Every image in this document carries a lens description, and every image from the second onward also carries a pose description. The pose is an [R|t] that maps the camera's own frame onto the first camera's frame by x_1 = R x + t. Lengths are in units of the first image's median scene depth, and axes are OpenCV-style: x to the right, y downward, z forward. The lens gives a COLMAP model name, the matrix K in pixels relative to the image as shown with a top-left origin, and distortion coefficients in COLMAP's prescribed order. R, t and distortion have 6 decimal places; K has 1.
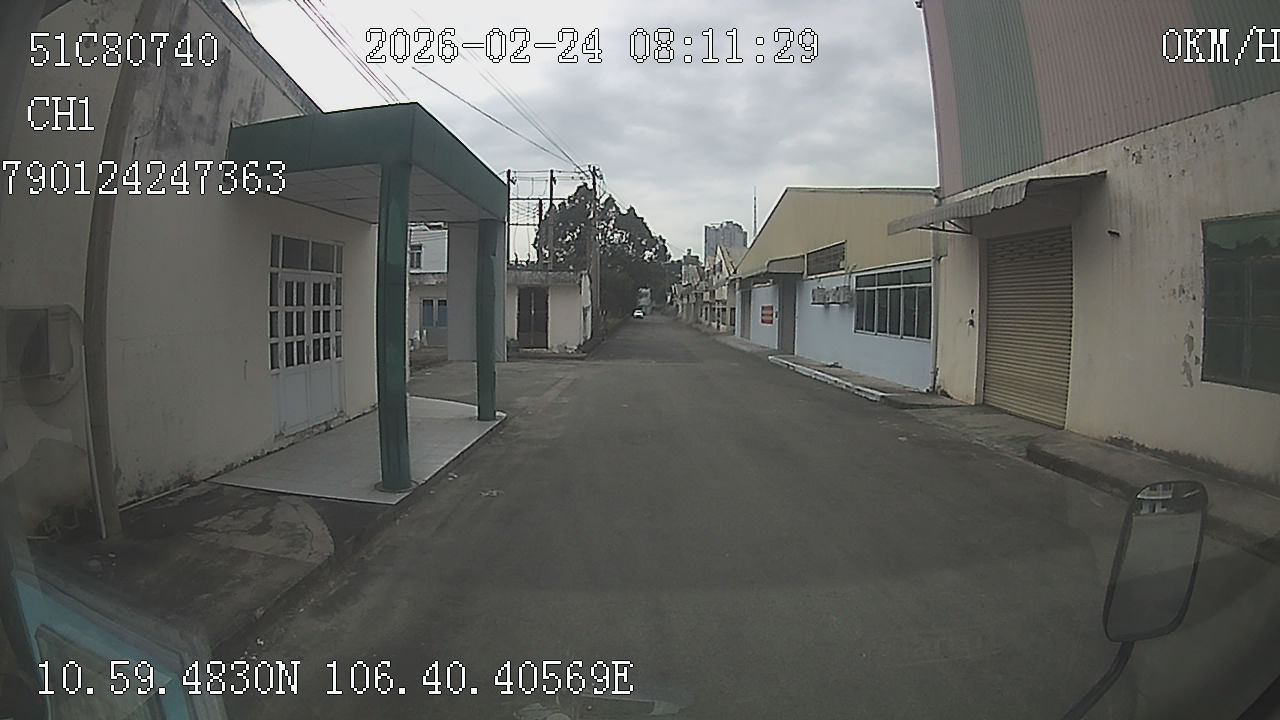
lens RADIAL K [[614.1, 0, 638.4], [0, 614.1, 338.7], [0, 0, 1]] dist [-0.271564, 0.060009]
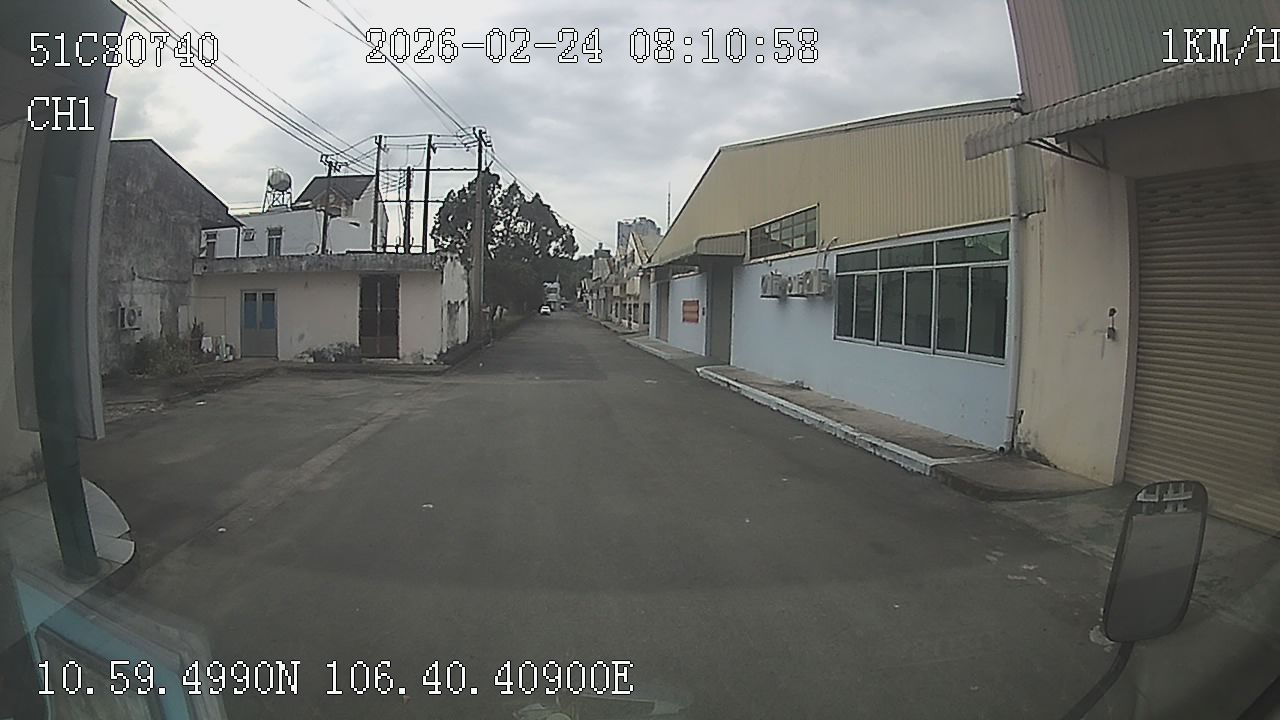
lens RADIAL K [[614.1, 0, 638.4], [0, 614.1, 338.7], [0, 0, 1]] dist [-0.271564, 0.060009]
pose [[0.989858, -0.002560, 0.142035, 0.036910], [0.001670, 0.999978, 0.006386, -0.011524], [-0.142048, -0.006084, 0.989841, 0.261651]]
